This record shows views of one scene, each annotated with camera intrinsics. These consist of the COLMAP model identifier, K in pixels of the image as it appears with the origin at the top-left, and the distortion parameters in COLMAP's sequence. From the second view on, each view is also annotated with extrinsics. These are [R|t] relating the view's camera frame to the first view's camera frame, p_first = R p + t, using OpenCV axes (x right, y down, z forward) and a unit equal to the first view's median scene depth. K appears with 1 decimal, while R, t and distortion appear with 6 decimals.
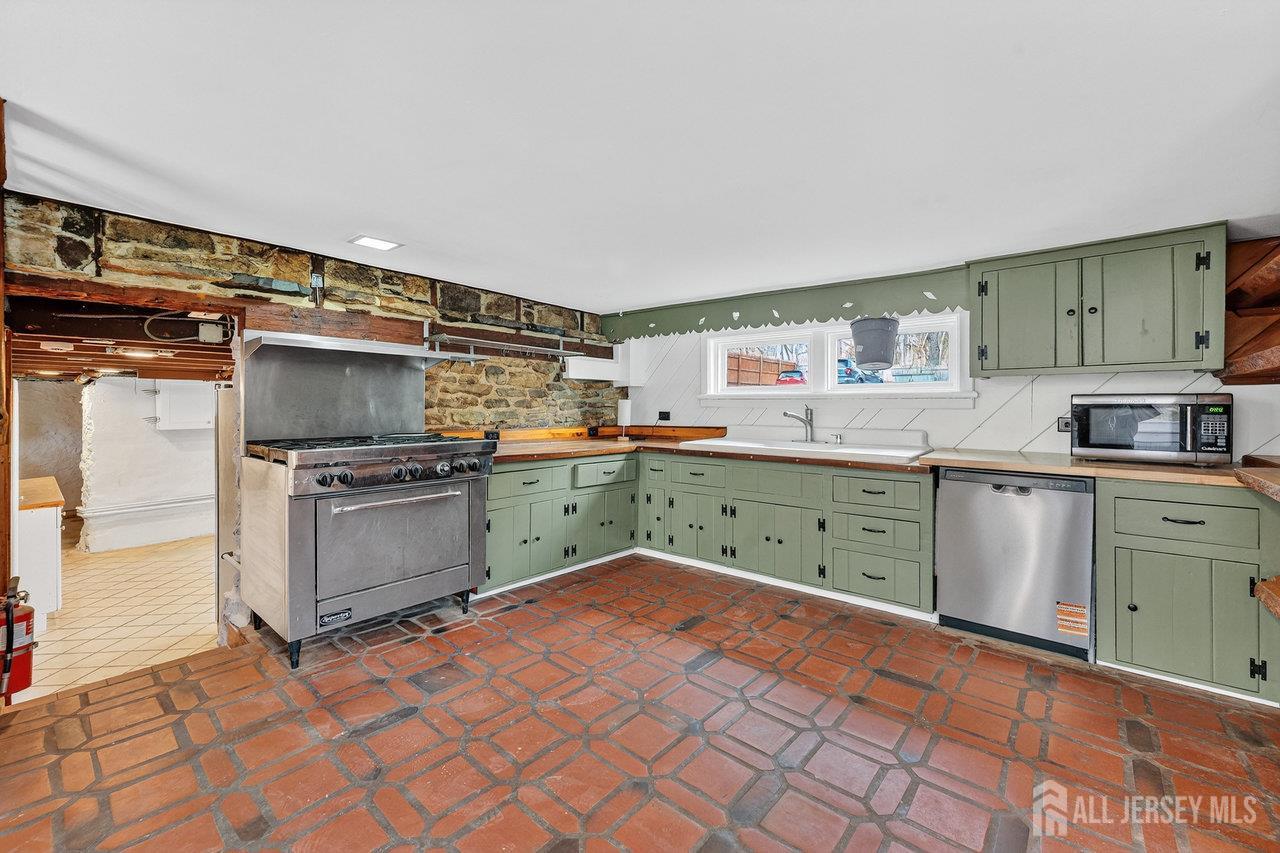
lens RADIAL K [[524.3, 0, 653.6], [0, 524.3, 410.9], [0, 0, 1]] dist [0.003928, 0.000227]
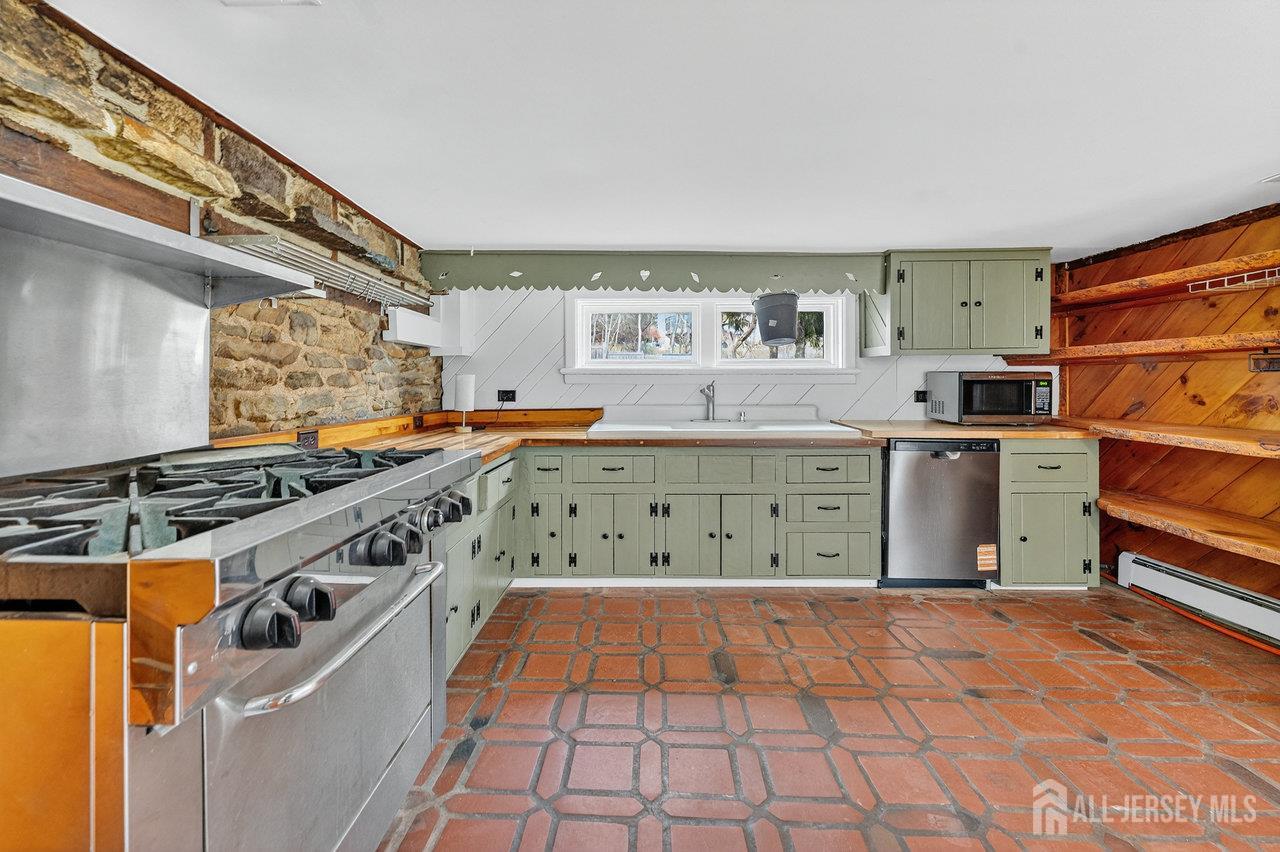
lens RADIAL K [[524.3, 0, 630.3], [0, 524.3, 383.1], [0, 0, 1]] dist [0.003928, 0.000227]
pose [[0.781384, -0.005894, 0.624023, -0.405784], [0.009556, 0.999951, -0.002521, -0.006797], [-0.623977, 0.007933, 0.781402, 0.383796]]
